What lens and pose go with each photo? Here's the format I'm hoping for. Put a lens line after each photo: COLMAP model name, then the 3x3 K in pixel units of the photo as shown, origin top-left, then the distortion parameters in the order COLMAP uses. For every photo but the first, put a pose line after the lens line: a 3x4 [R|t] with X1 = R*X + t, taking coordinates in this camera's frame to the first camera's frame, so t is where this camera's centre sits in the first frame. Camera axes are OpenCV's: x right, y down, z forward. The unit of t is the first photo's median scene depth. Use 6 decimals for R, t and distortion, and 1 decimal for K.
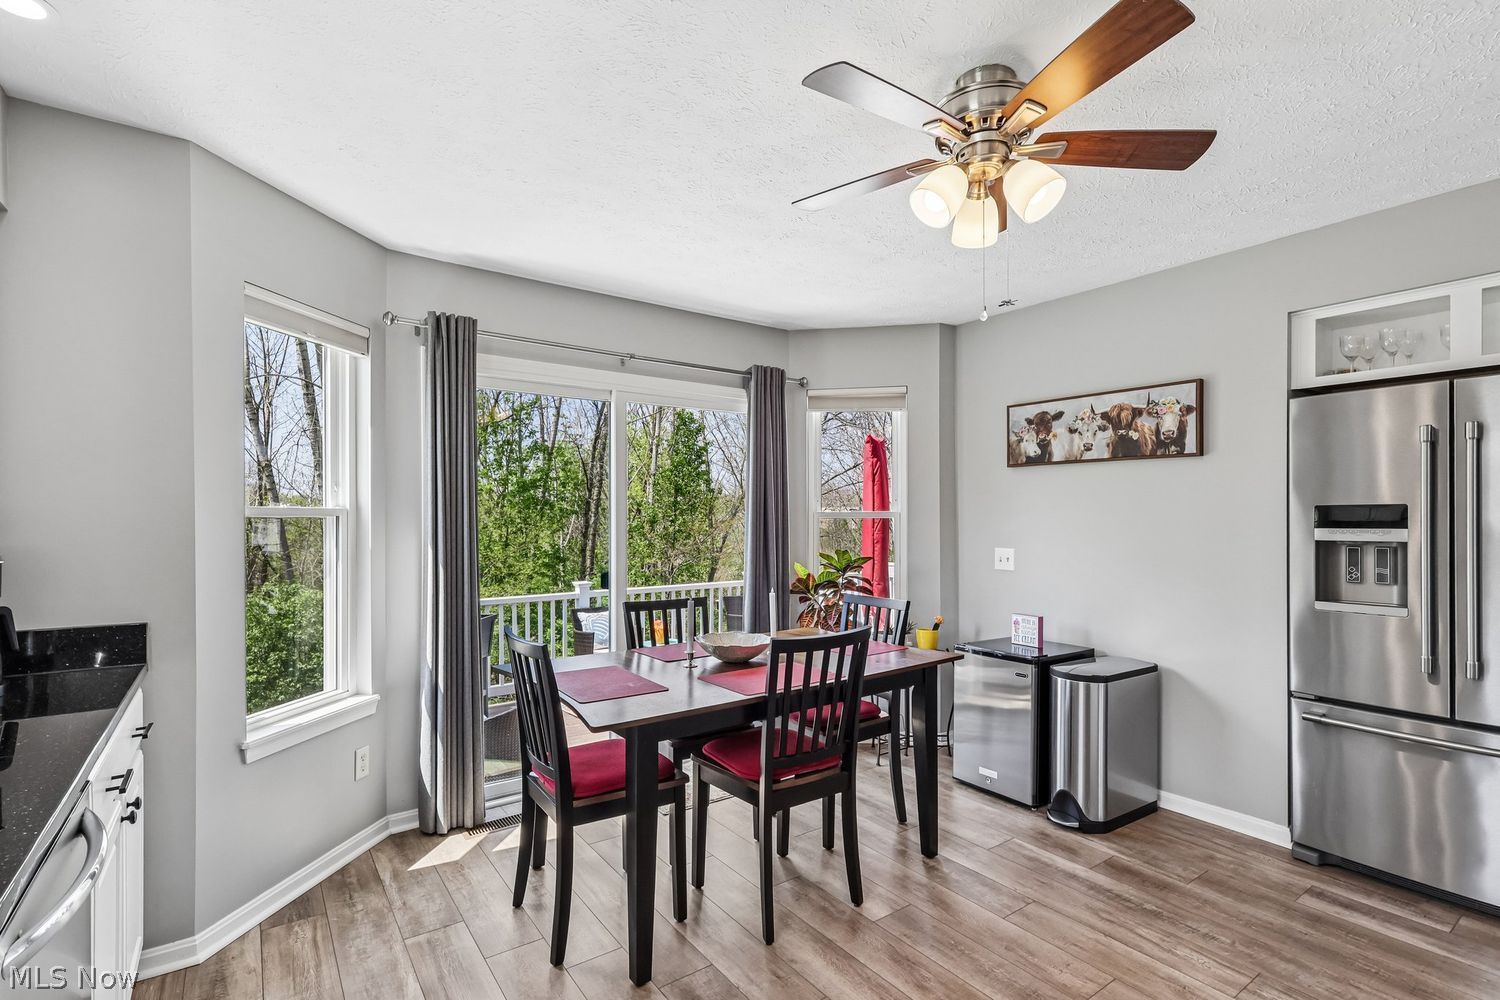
lens RADIAL K [[701.3, 0, 742.2], [0, 701.3, 523.0], [0, 0, 1]] dist [-0.007060, 0.001817]
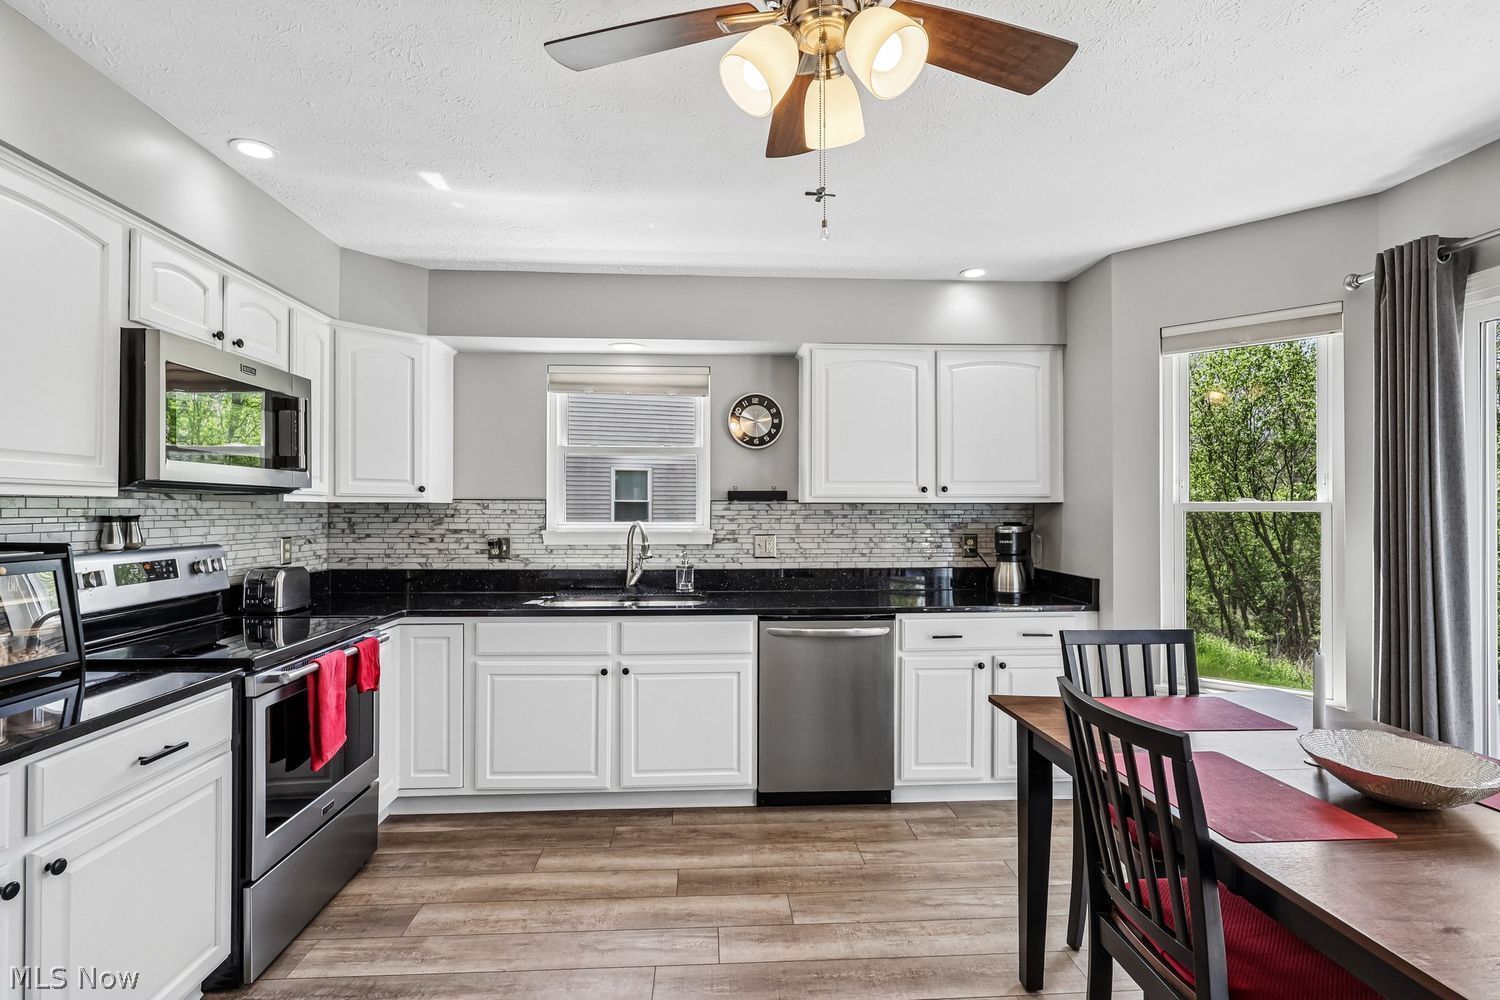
lens RADIAL K [[701.3, 0, 749.5], [0, 701.3, 505.7], [0, 0, 1]] dist [-0.007060, 0.001817]
pose [[-0.530742, -0.005698, -0.847514, 0.670235], [-0.004830, 0.999981, -0.003698, -0.008844], [0.847520, 0.002131, -0.530760, 0.885797]]
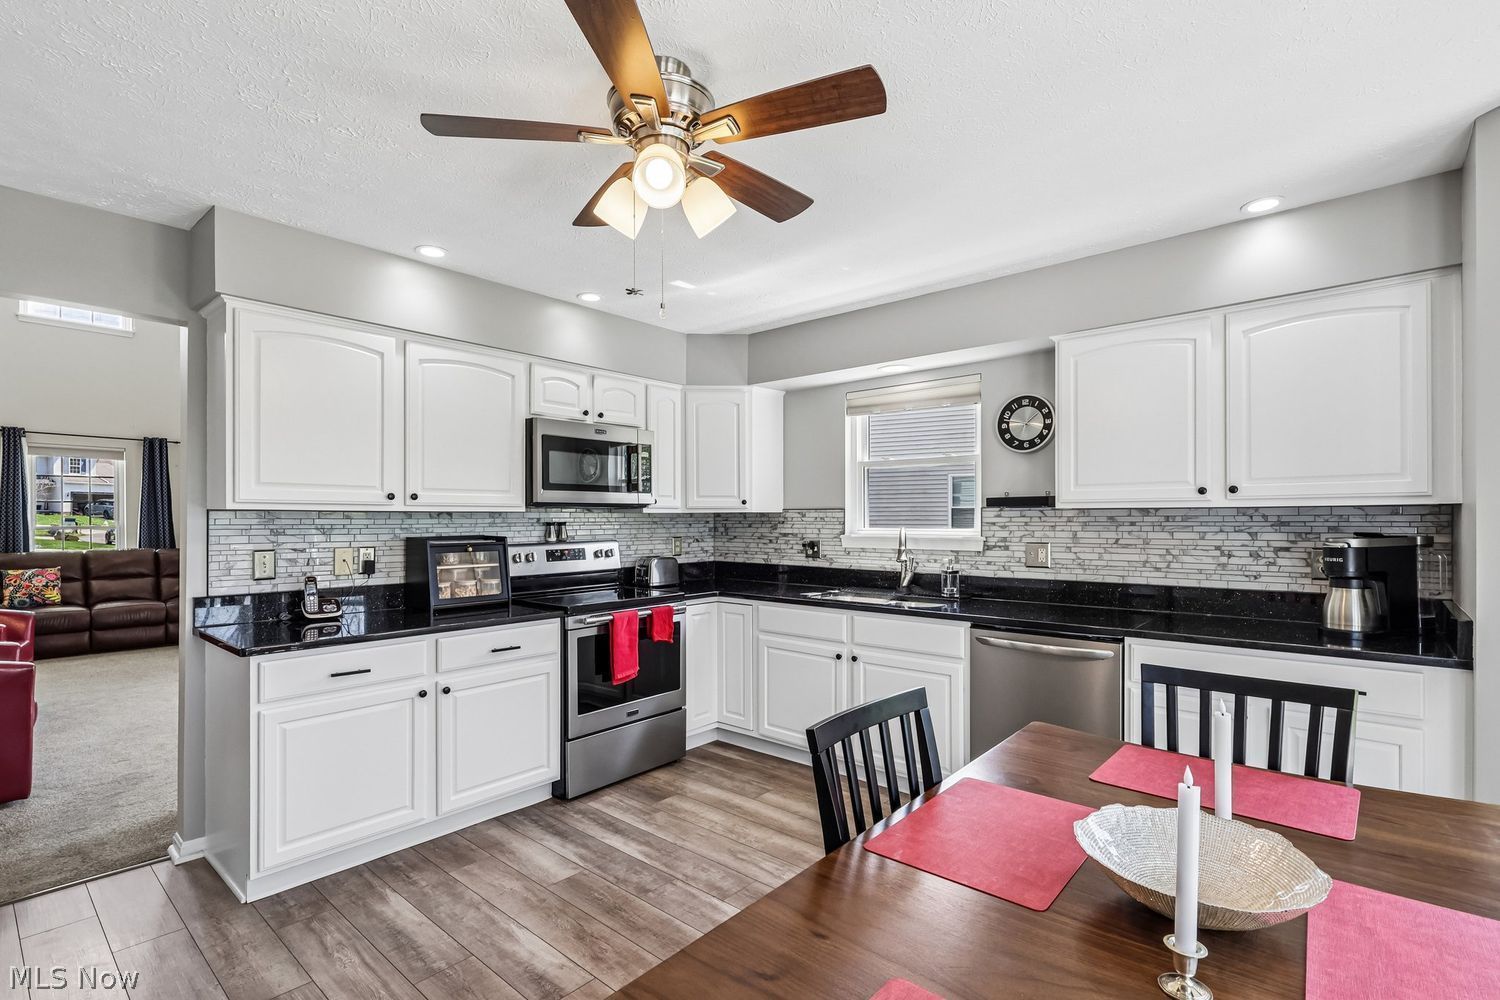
lens RADIAL K [[701.3, 0, 744.7], [0, 701.3, 517.3], [0, 0, 1]] dist [-0.007060, 0.001817]
pose [[-0.974485, 0.003725, -0.224423, 0.305079], [0.002828, 0.999987, 0.004320, -0.011717], [0.224436, 0.003575, -0.974482, 1.325643]]
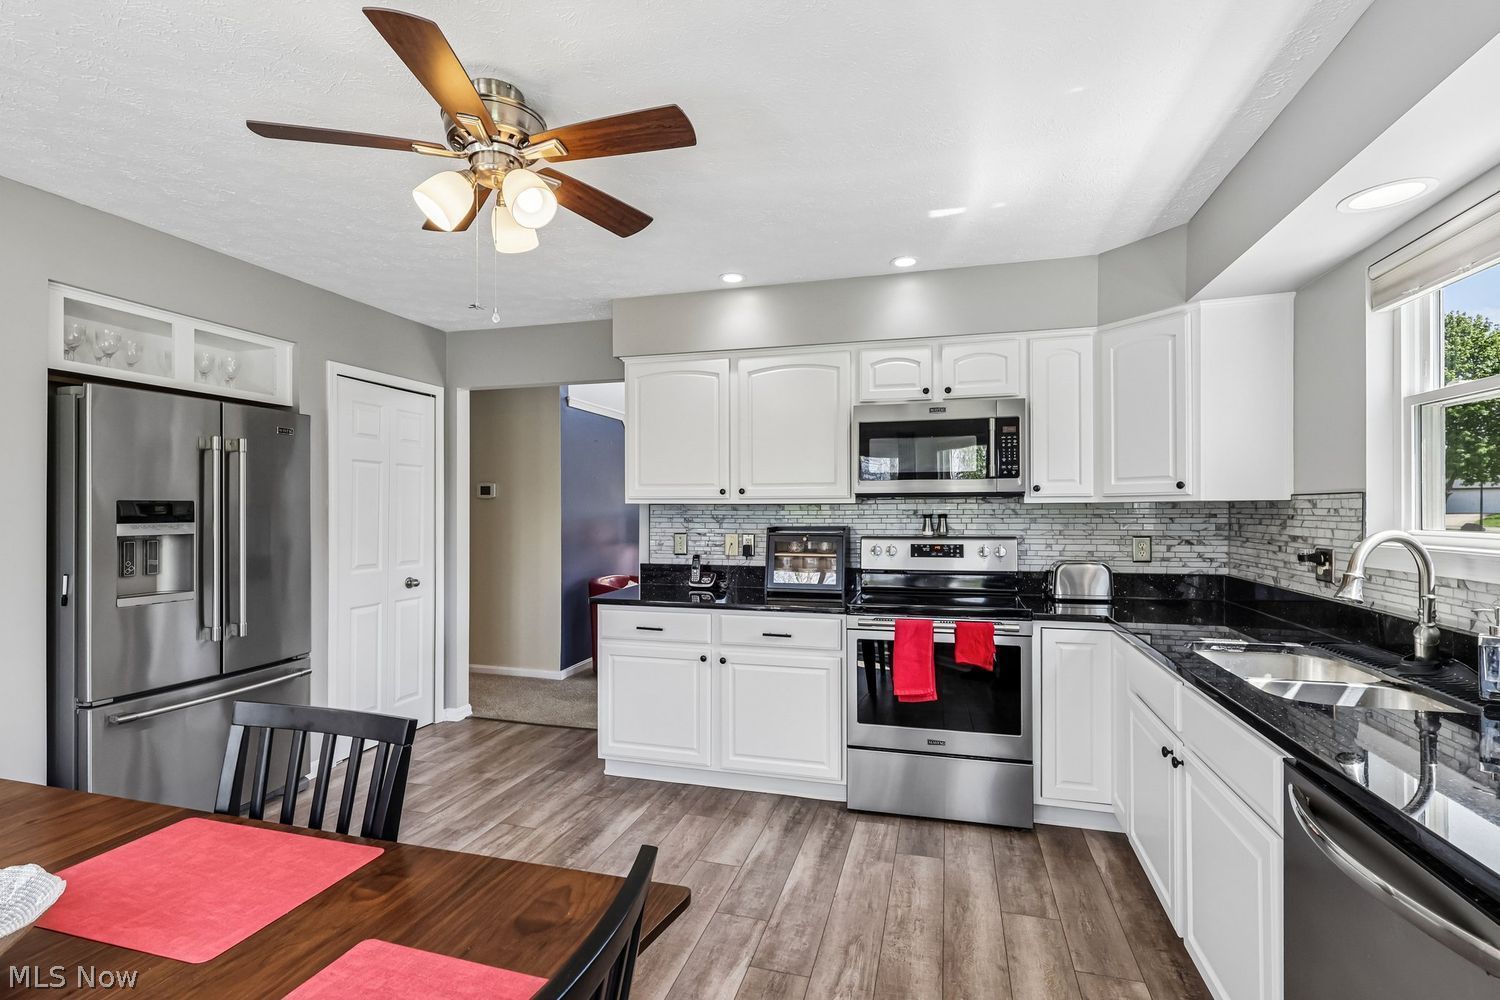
lens RADIAL K [[701.3, 0, 744.0], [0, 701.3, 507.9], [0, 0, 1]] dist [-0.007060, 0.001817]
pose [[-0.613649, 0.006307, 0.789554, -0.471217], [0.006005, 0.999976, -0.003321, -0.006163], [-0.789556, 0.002703, -0.613673, 0.905660]]
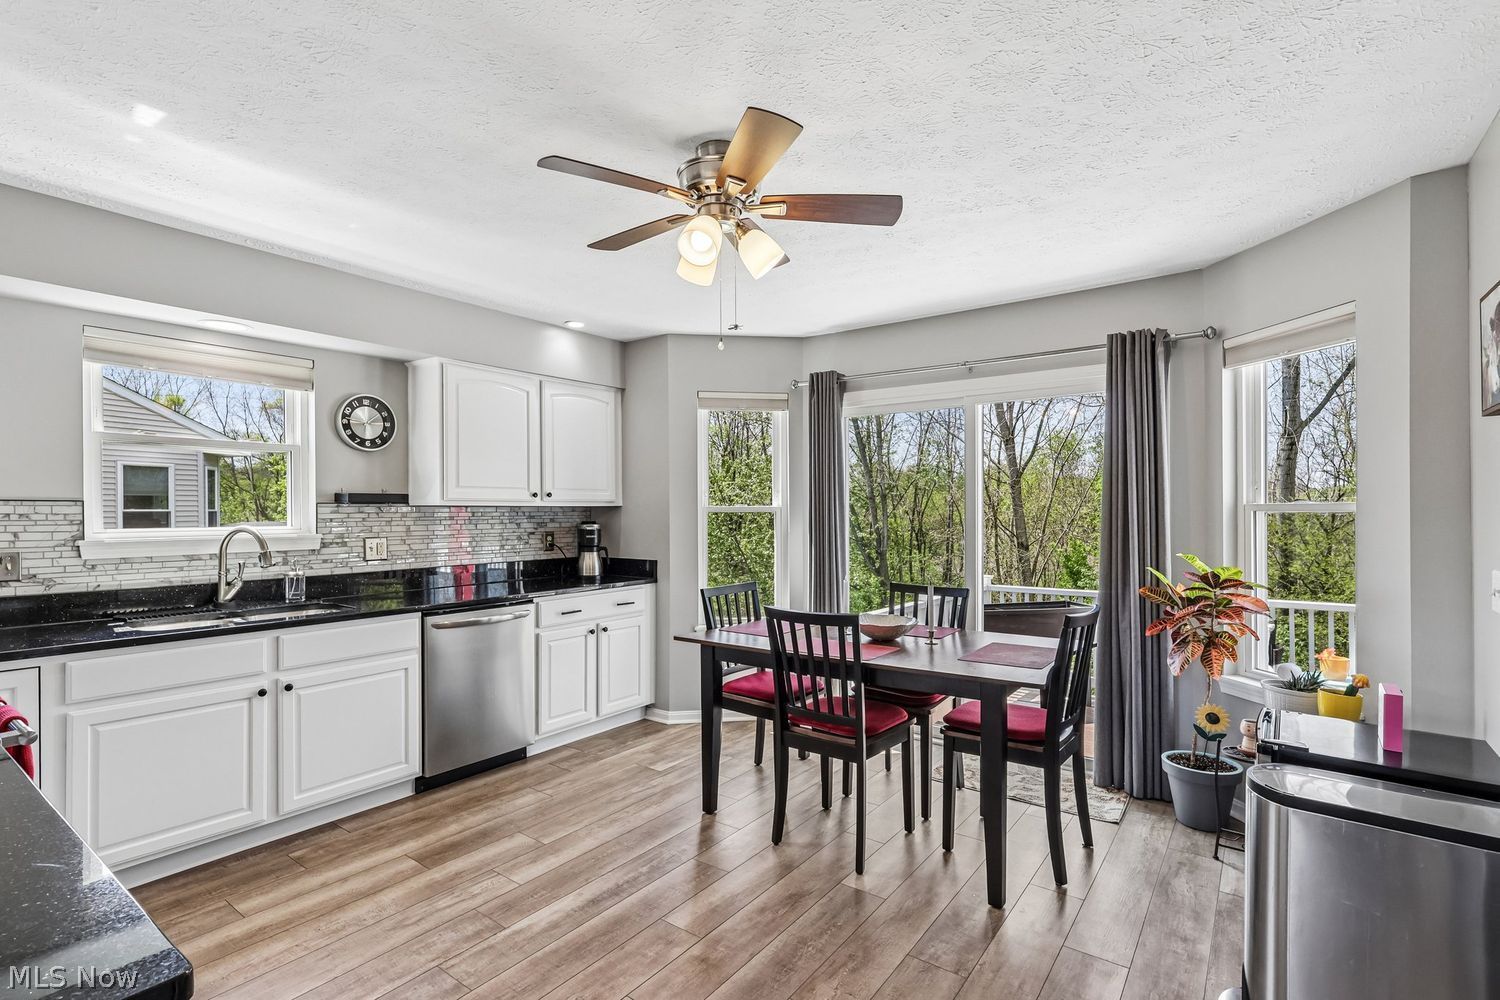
lens RADIAL K [[701.3, 0, 750.3], [0, 701.3, 509.8], [0, 0, 1]] dist [-0.007060, 0.001817]
pose [[0.309072, -0.001348, -0.951038, 1.021035], [-0.002046, 0.999996, -0.002082, -0.009744], [0.951036, 0.002590, 0.309068, 0.452580]]
